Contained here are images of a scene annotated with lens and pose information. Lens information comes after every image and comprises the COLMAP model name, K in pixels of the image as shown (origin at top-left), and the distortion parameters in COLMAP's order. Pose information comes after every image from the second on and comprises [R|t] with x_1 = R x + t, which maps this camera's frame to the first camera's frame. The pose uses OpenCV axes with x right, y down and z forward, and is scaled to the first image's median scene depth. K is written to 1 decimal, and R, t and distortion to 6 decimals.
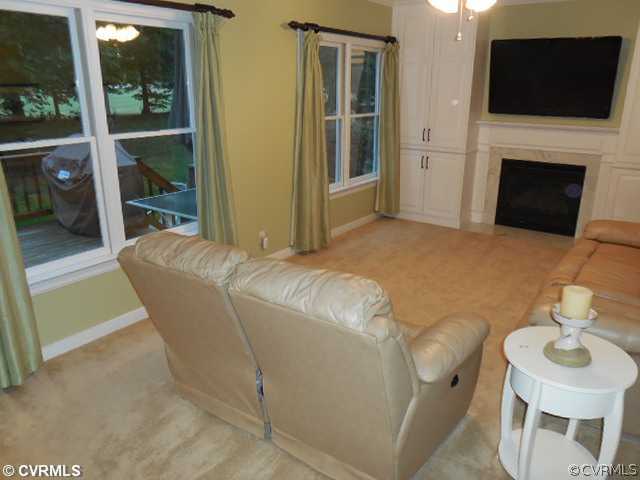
lens RADIAL K [[487.6, 0, 320.7], [0, 487.6, 241.5], [0, 0, 1]] dist [-0.032297, 0.008134]
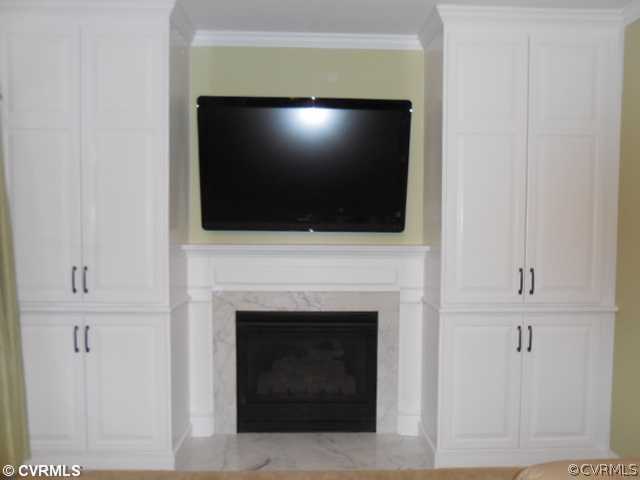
lens RADIAL K [[487.6, 0, 321.8], [0, 487.6, 241.1], [0, 0, 1]] dist [-0.032297, 0.008134]
pose [[0.794623, -0.040548, 0.605747, 0.124312], [0.184163, 0.966852, -0.176867, -0.132138], [-0.578496, 0.252099, 0.775750, 0.502034]]
